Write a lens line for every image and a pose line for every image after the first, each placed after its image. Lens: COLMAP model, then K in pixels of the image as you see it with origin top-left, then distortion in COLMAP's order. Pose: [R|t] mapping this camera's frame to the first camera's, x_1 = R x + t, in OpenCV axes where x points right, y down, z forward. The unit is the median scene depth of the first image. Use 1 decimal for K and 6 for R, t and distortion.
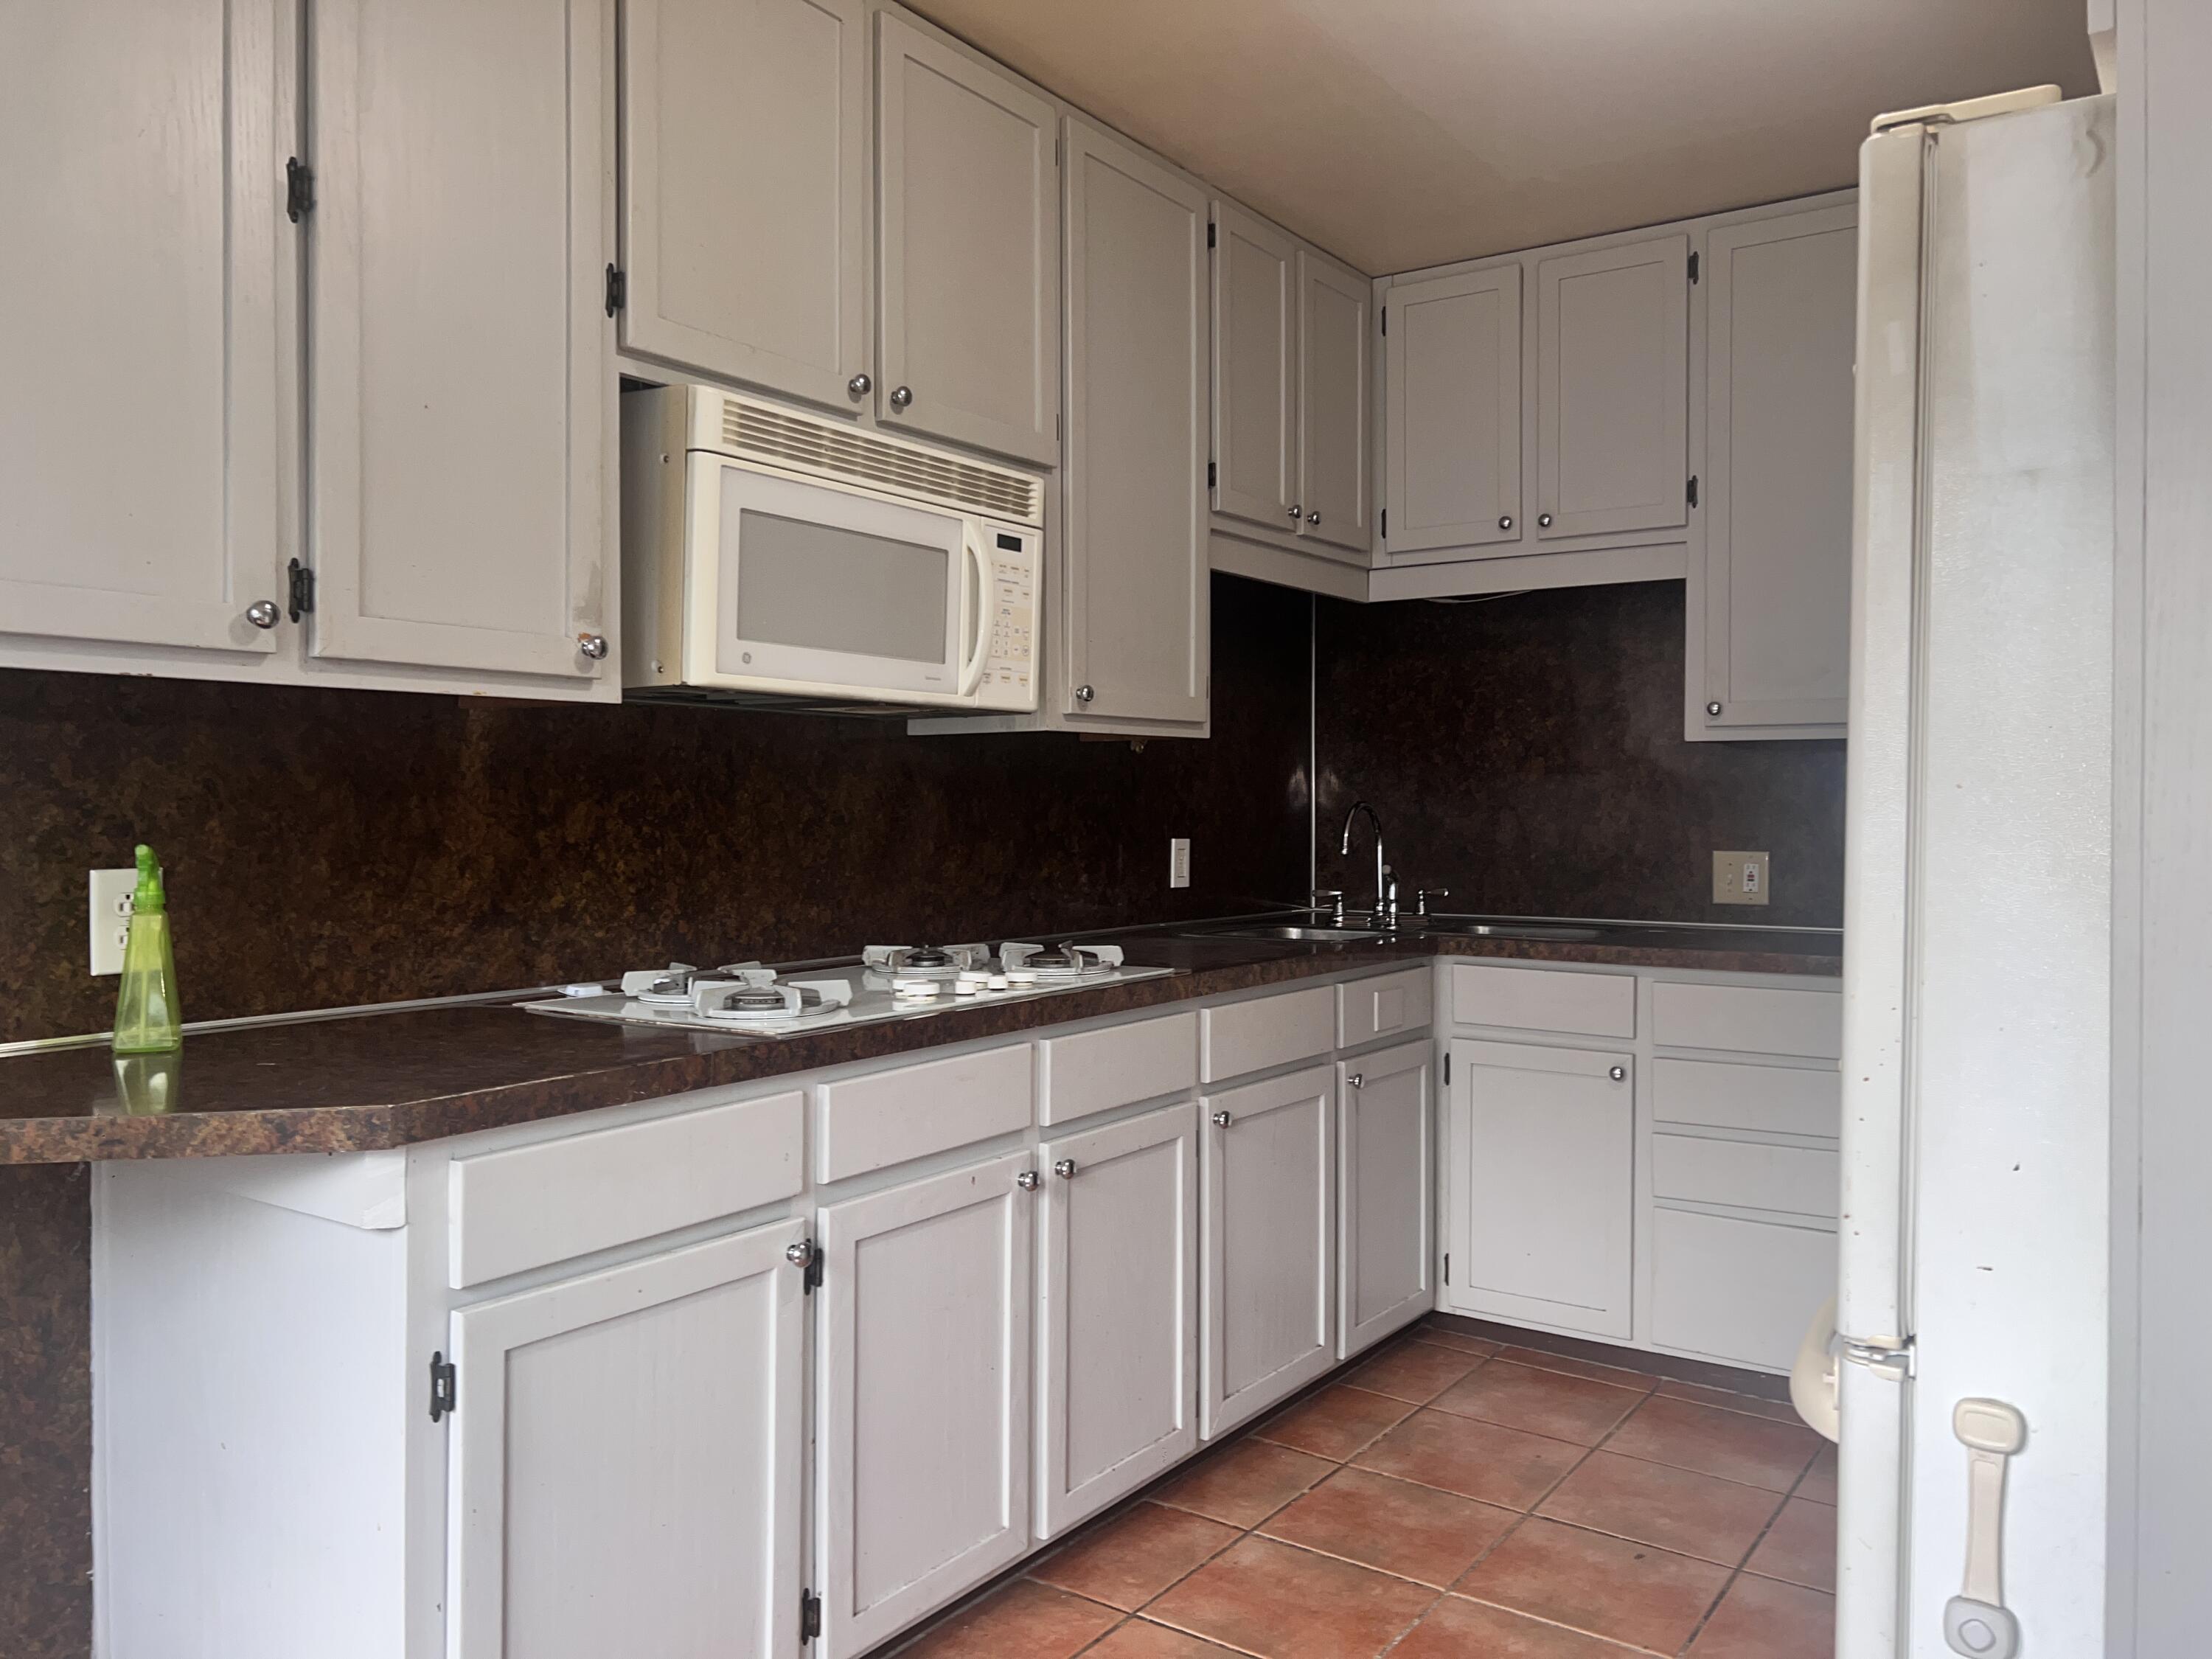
lens RADIAL K [[1647.2, 0, 1106.0], [0, 1647.2, 829.5], [0, 0, 1]] dist [0.000335, 0.000242]
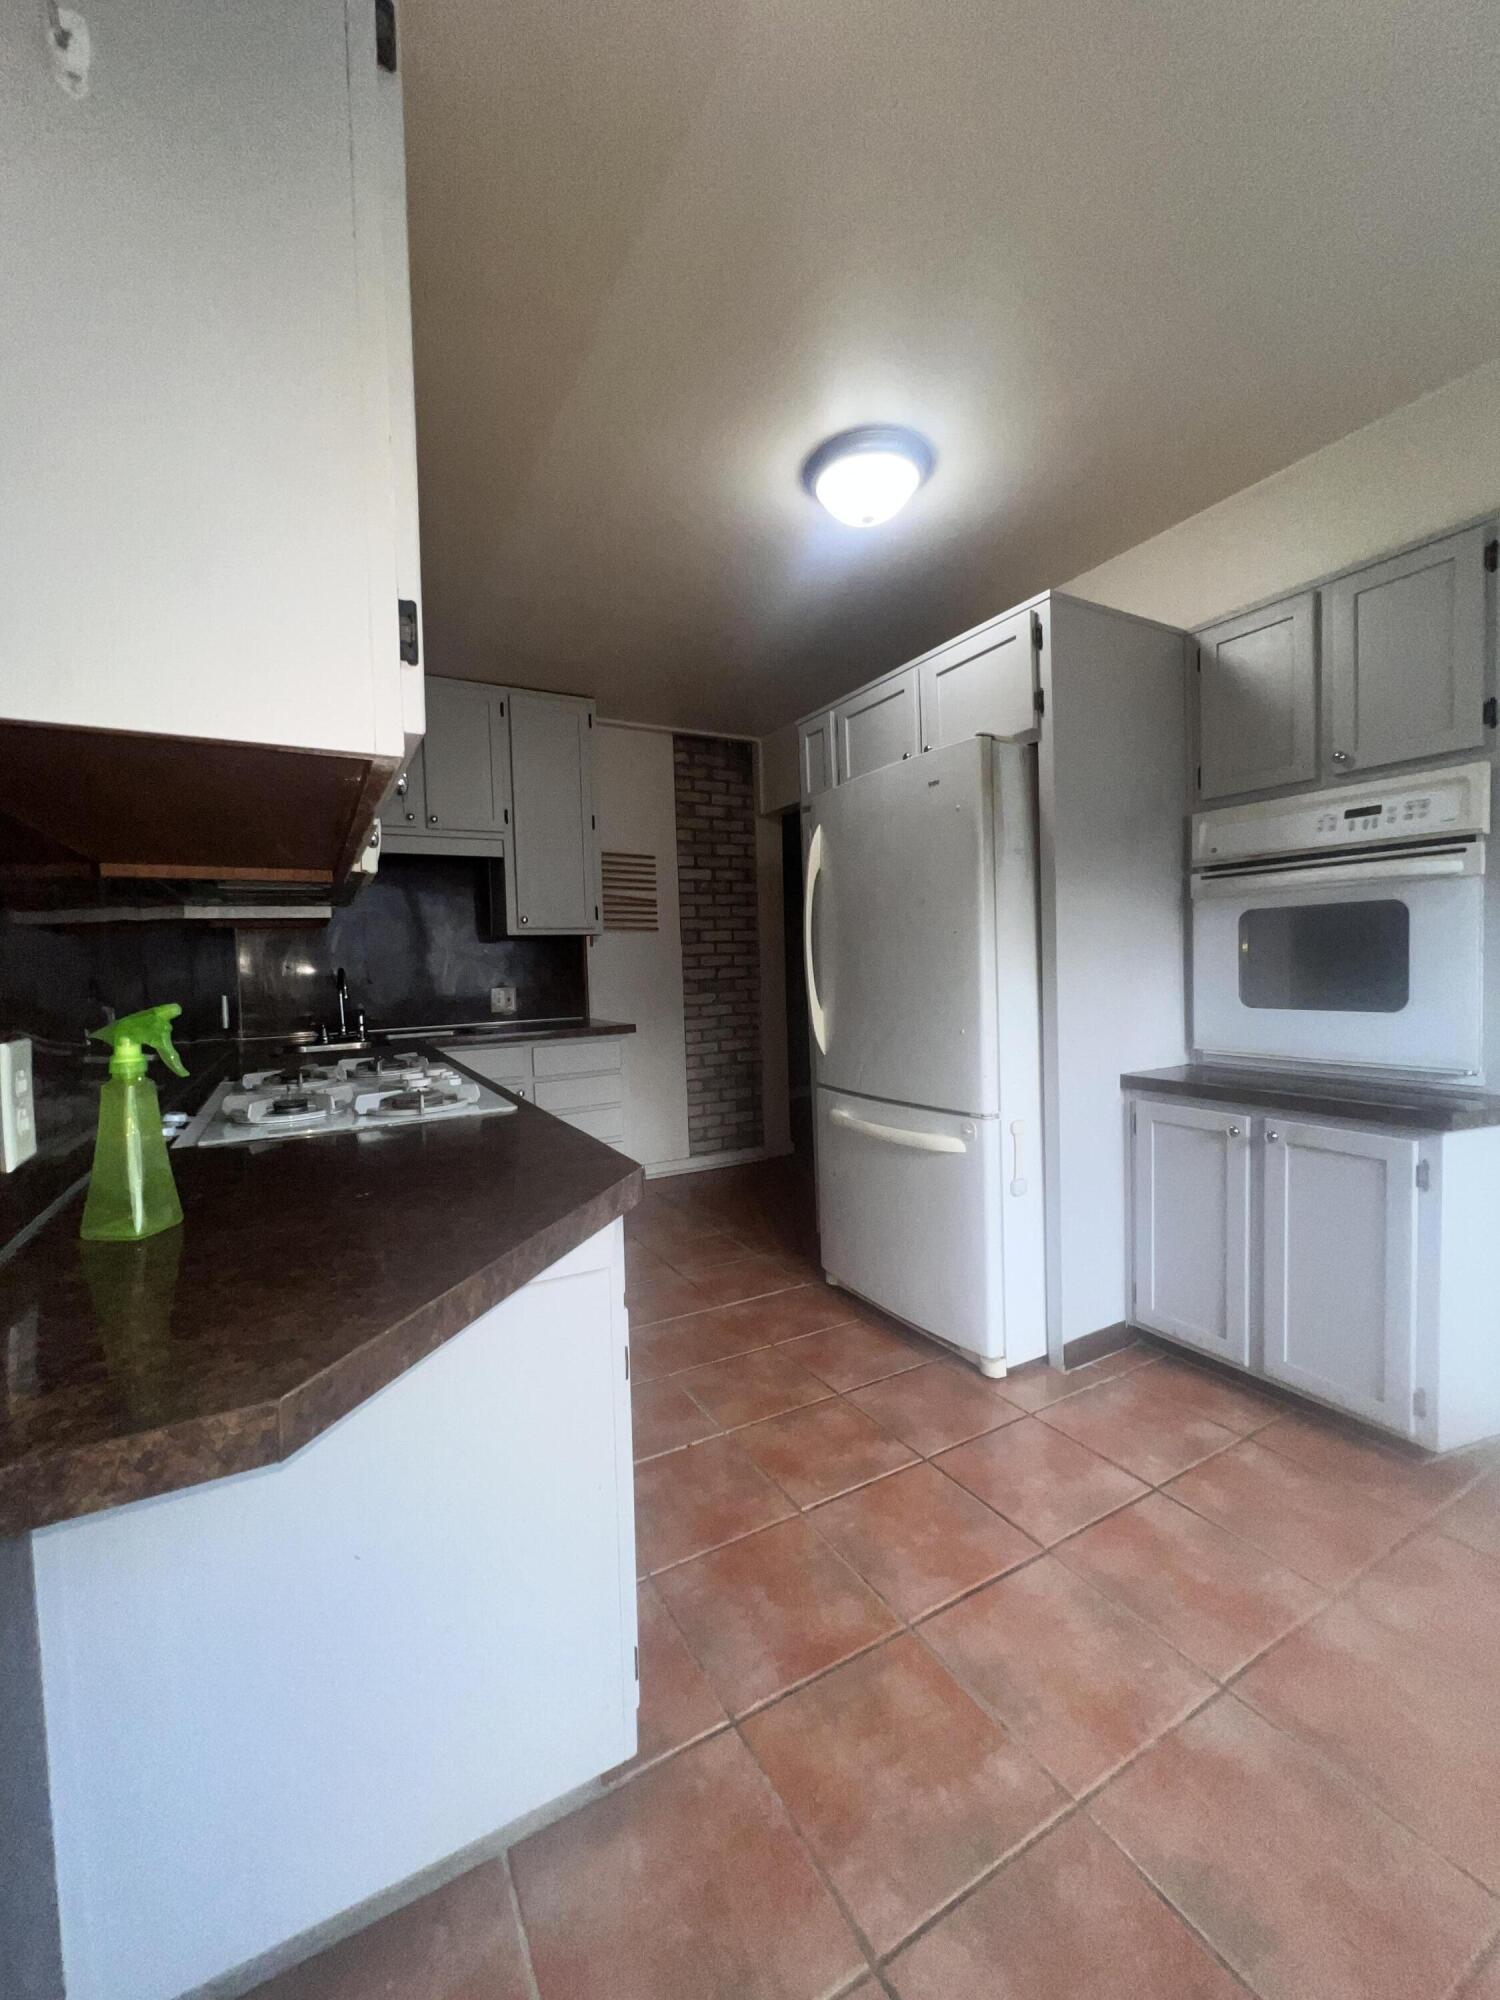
lens RADIAL K [[801.2, 0, 750.0], [0, 801.2, 1000.0], [0, 0, 1]] dist [0.000000, 0.000175]
pose [[0.431804, -0.054394, 0.900326, -0.451029], [0.047662, 0.998161, 0.037446, 0.006113], [-0.900707, 0.026742, 0.433603, 0.283870]]
